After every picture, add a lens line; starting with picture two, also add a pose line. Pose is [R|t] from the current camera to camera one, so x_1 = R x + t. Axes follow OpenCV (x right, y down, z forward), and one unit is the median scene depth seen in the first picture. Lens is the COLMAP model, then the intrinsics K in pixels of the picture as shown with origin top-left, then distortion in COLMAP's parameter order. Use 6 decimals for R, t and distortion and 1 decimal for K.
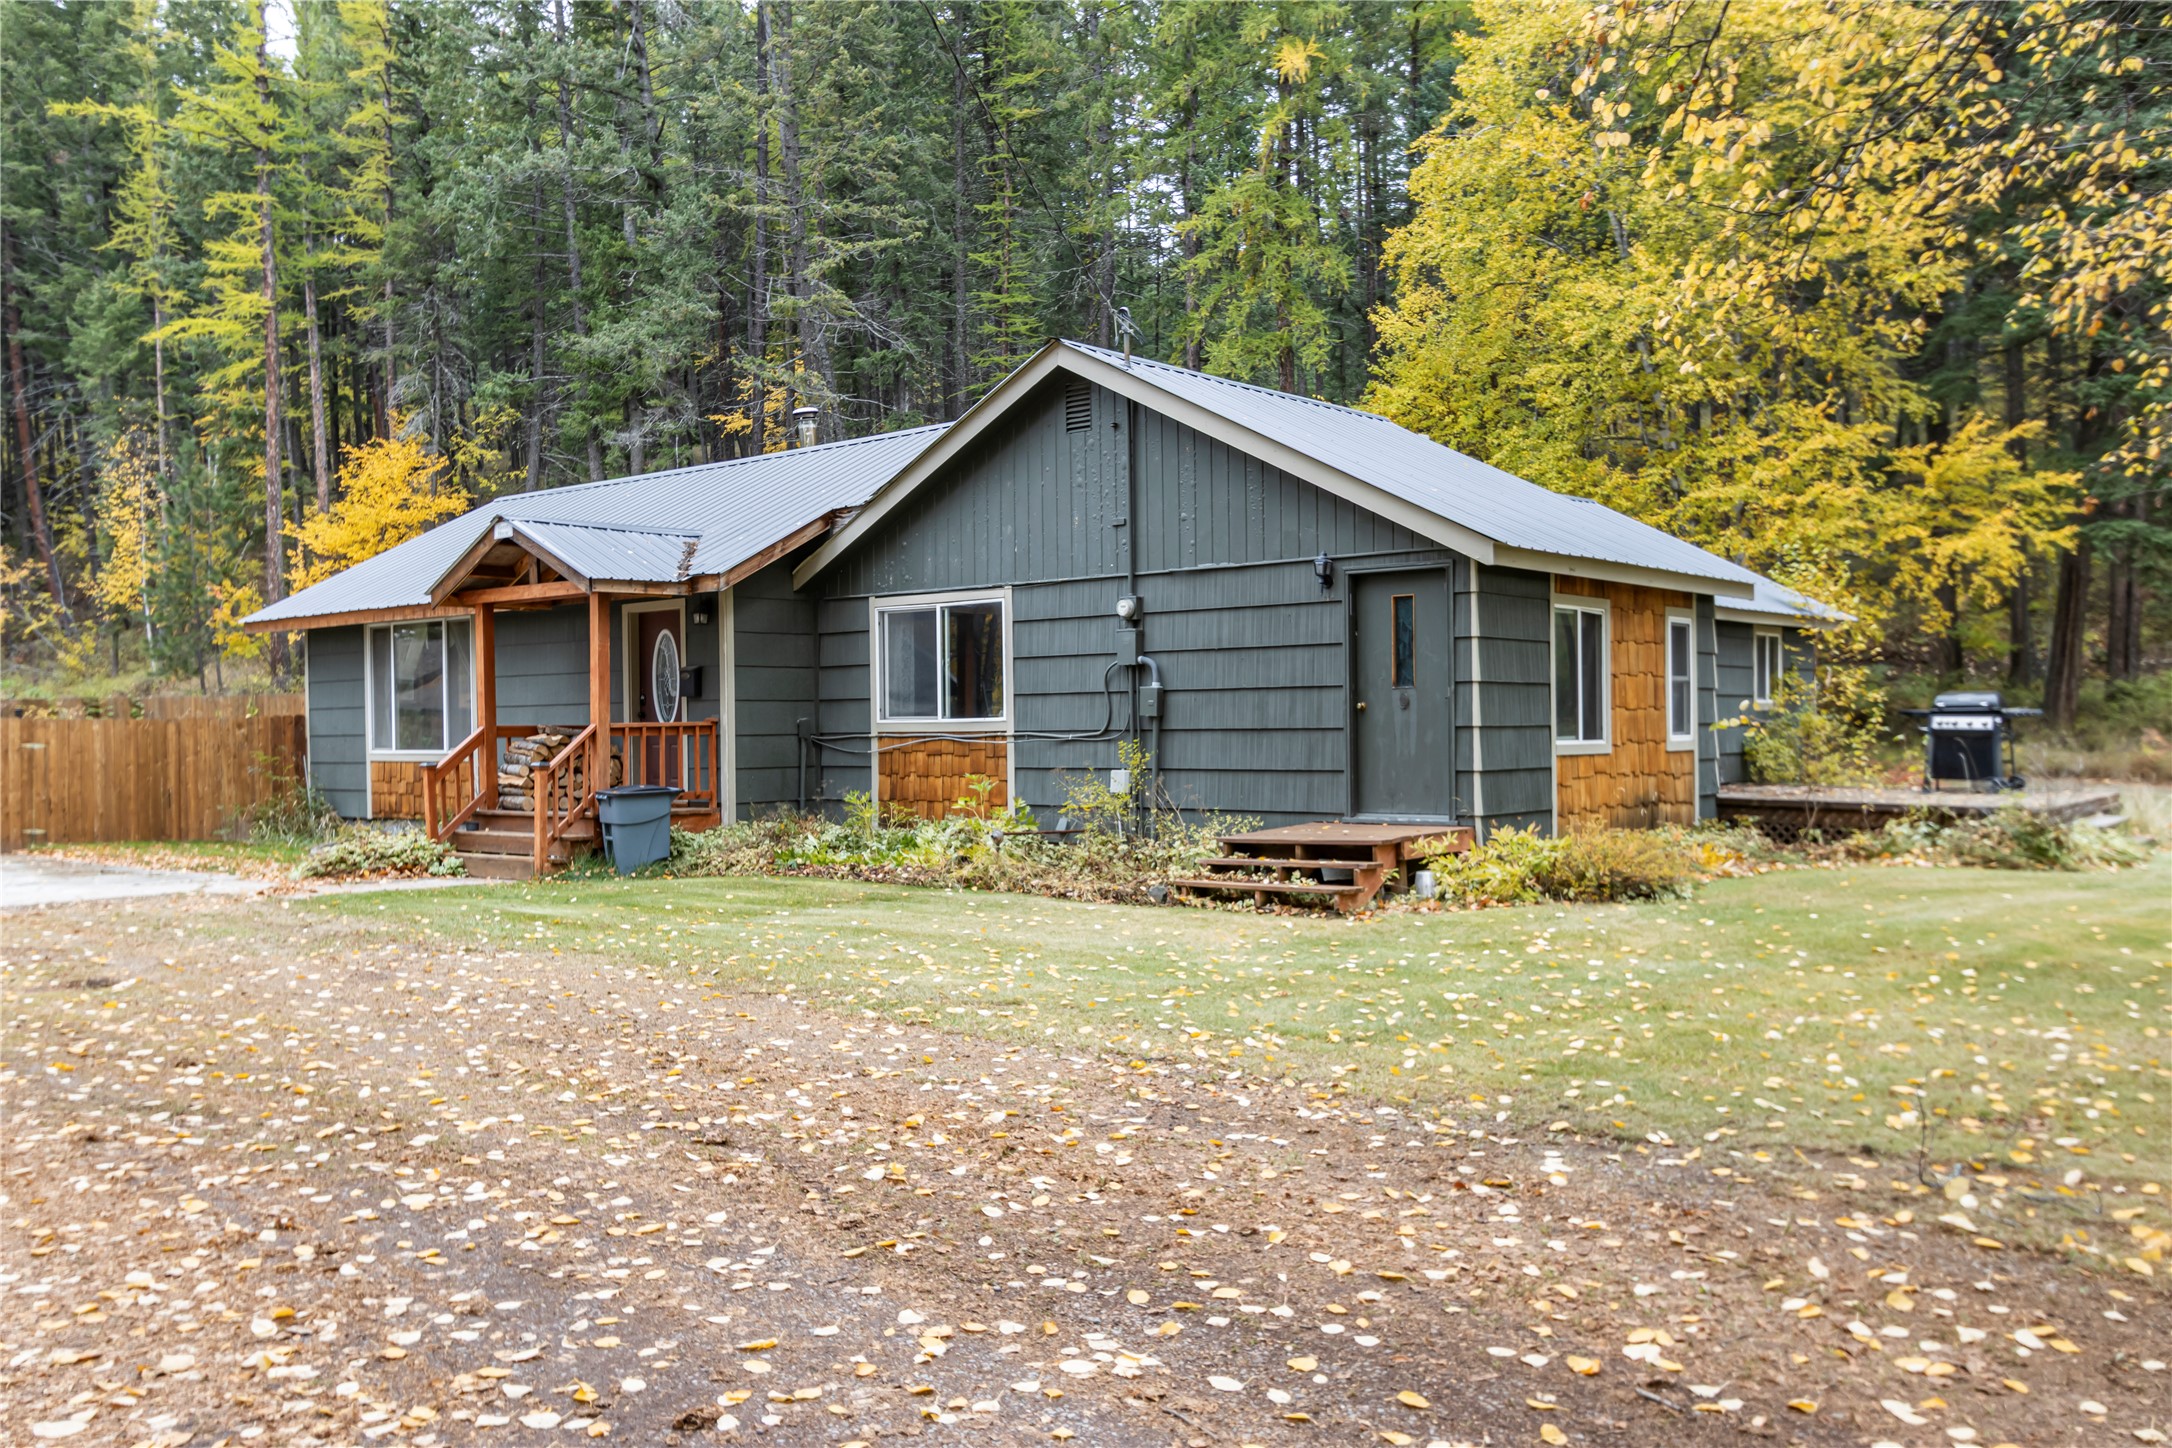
lens RADIAL K [[1797.5, 0, 1079.5], [0, 1797.5, 695.0], [0, 0, 1]] dist [0.030497, -0.014476]
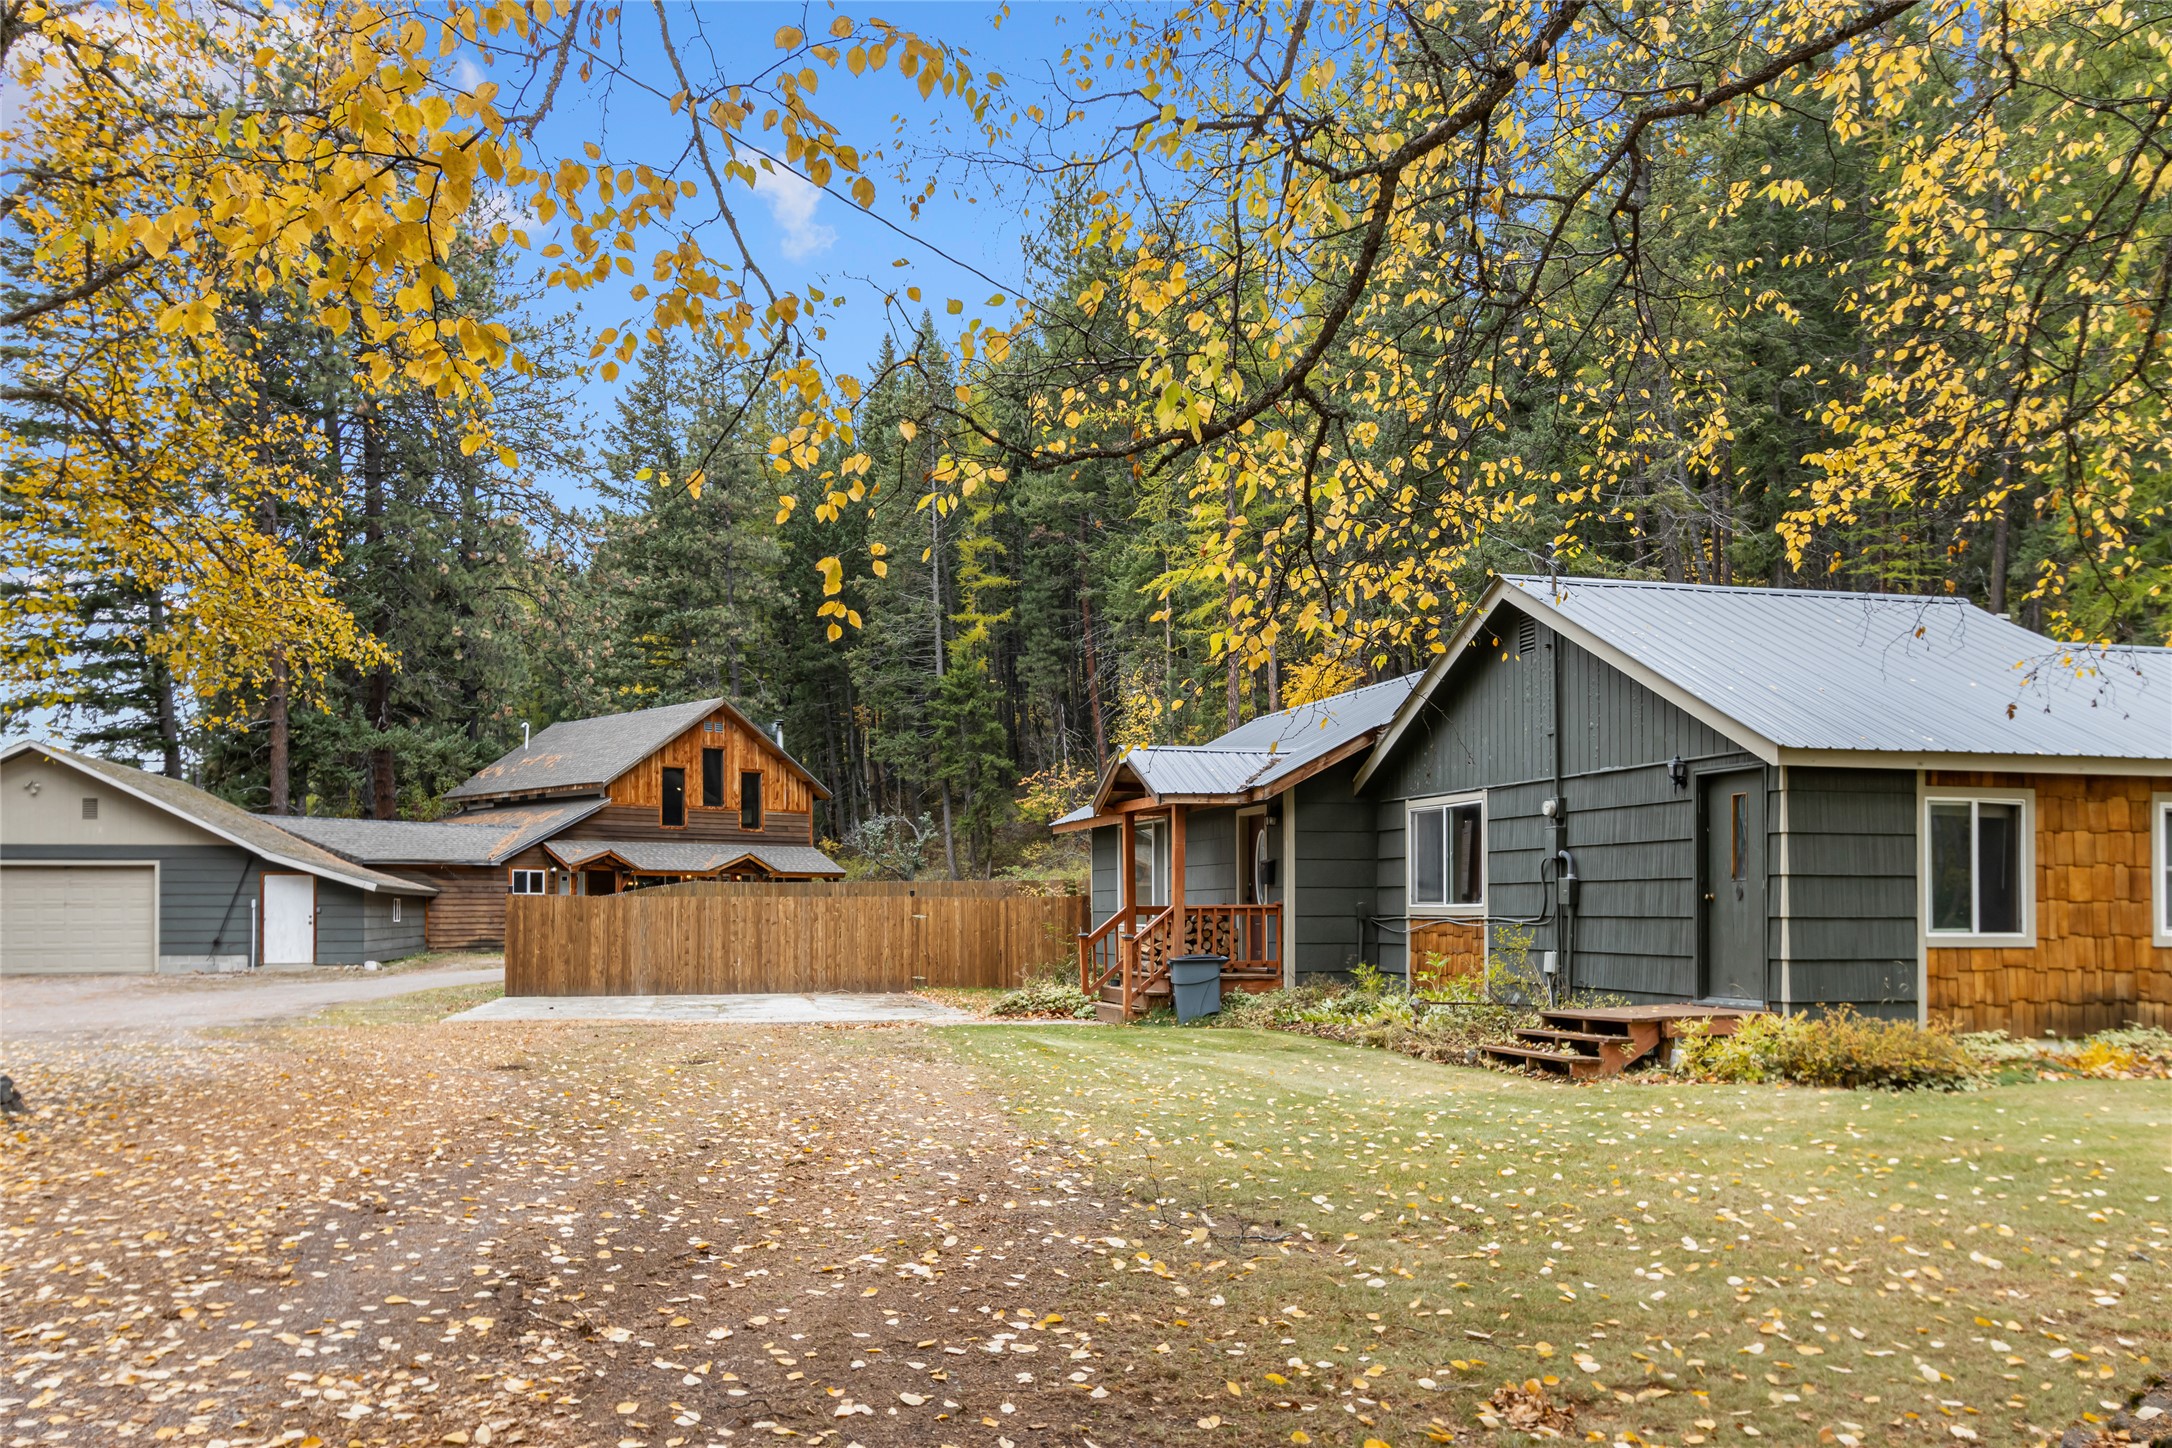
lens RADIAL K [[1769.5, 0, 1070.2], [0, 1769.5, 816.2], [0, 0, 1]] dist [0.001939, -0.004486]
pose [[0.825280, -0.017632, -0.564448, 0.385239], [-0.000533, 0.999488, -0.032001, -0.007115], [0.564723, 0.026711, 0.824848, -0.082384]]
